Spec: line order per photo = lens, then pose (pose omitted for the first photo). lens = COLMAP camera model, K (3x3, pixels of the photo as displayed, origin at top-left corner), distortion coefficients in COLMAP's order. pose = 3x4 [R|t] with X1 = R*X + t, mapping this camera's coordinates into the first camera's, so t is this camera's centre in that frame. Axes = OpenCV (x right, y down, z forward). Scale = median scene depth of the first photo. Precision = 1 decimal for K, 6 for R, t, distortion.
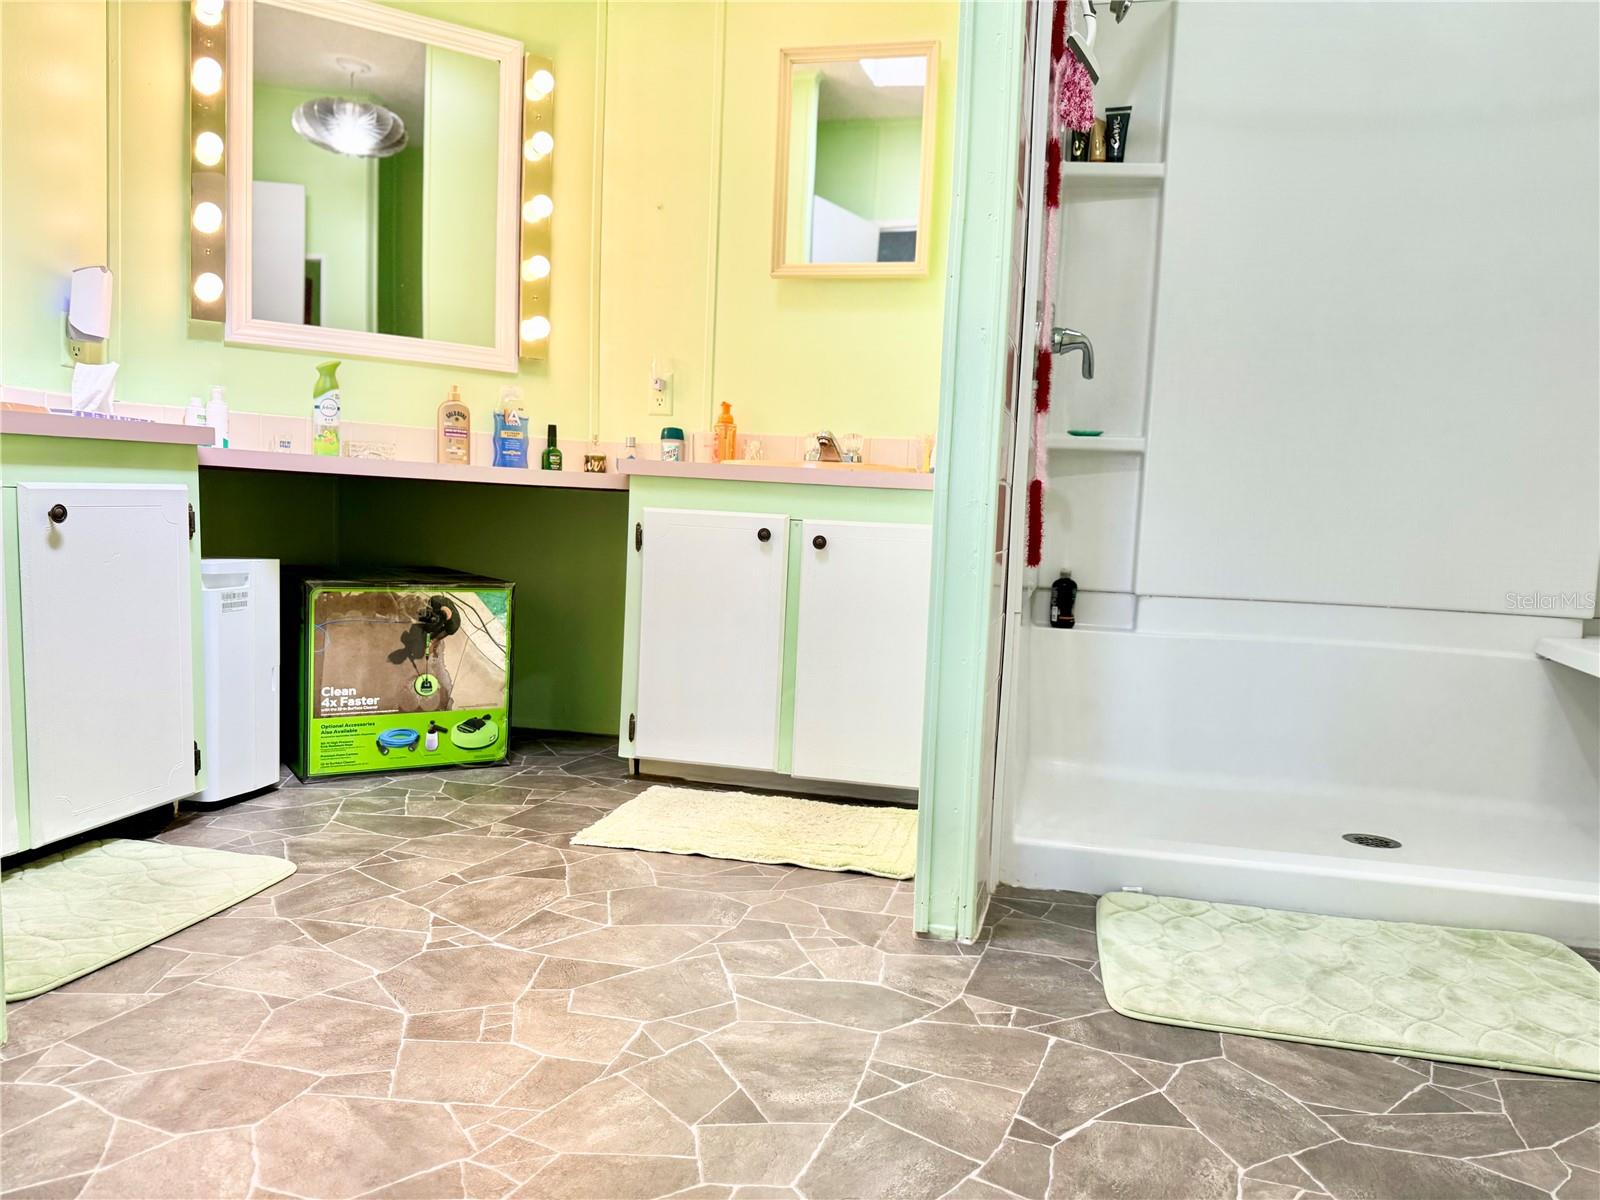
lens RADIAL K [[1135.4, 0, 817.0], [0, 1135.4, 582.5], [0, 0, 1]] dist [0.037028, -0.027547]
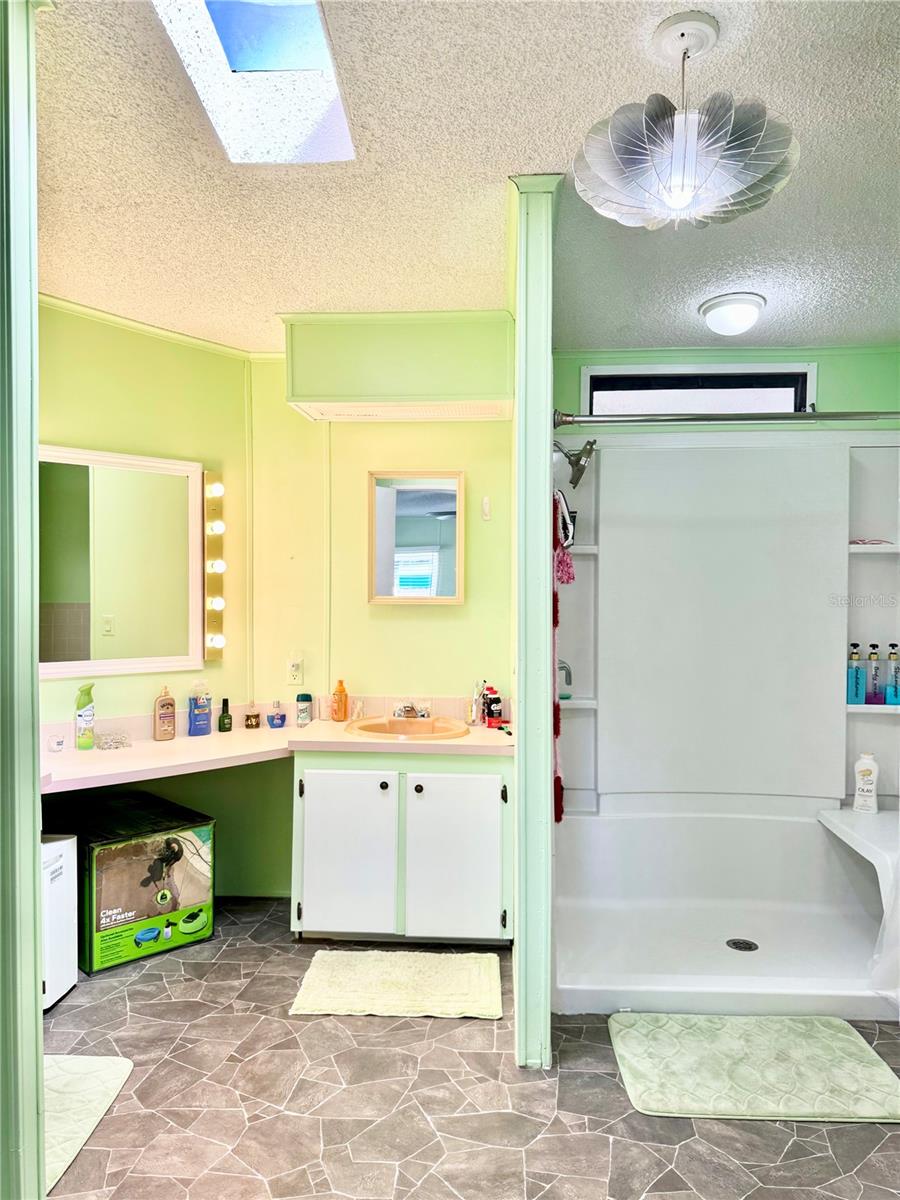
lens RADIAL K [[851.6, 0, 452.9], [0, 851.6, 607.4], [0, 0, 1]] dist [0.037028, -0.027547]
pose [[0.983583, -0.036178, 0.176793, -0.195013], [0.042154, 0.998656, -0.030163, -0.320362], [-0.175464, 0.037121, 0.983786, -0.278120]]
